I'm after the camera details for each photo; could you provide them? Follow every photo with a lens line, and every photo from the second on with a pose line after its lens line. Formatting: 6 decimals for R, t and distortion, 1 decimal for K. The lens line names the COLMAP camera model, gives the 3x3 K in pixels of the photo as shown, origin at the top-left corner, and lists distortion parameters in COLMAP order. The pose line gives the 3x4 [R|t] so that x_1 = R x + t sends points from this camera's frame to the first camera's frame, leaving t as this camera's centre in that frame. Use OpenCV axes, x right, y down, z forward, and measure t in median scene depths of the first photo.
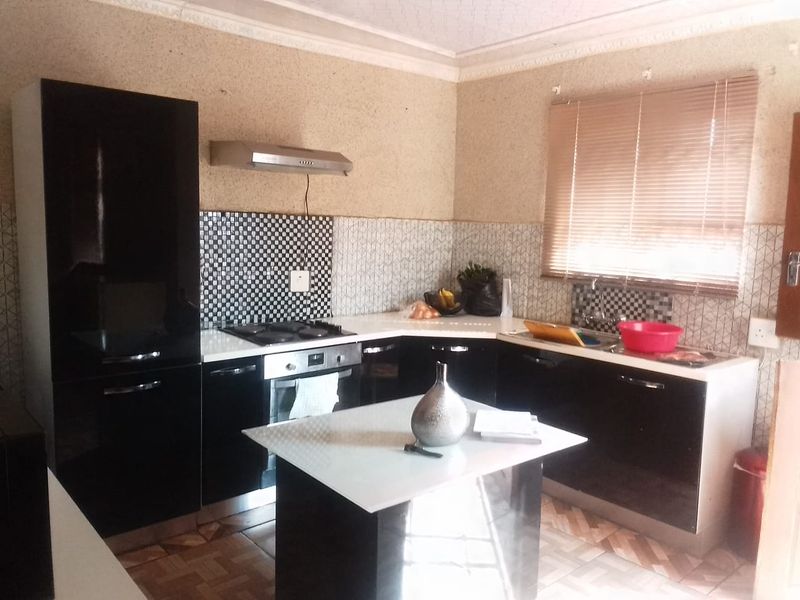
lens RADIAL K [[640.6, 0, 401.0], [0, 640.6, 301.1], [0, 0, 1]] dist [0.025358, -0.012067]
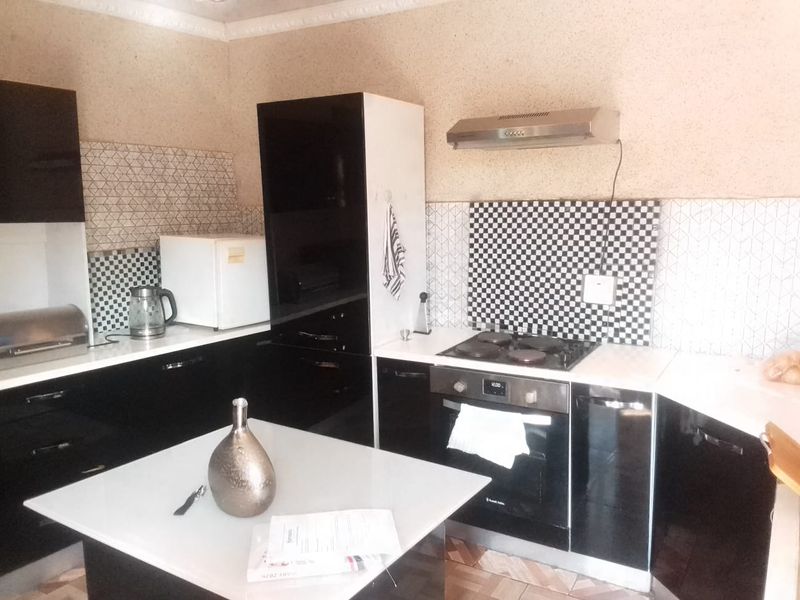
lens RADIAL K [[640.6, 0, 401.5], [0, 640.6, 296.7], [0, 0, 1]] dist [0.025358, -0.012067]
pose [[0.297979, 0.105151, -0.948763, 0.485413], [-0.097343, 0.992080, 0.079379, -0.060214], [0.949596, 0.068703, 0.305855, 0.561133]]
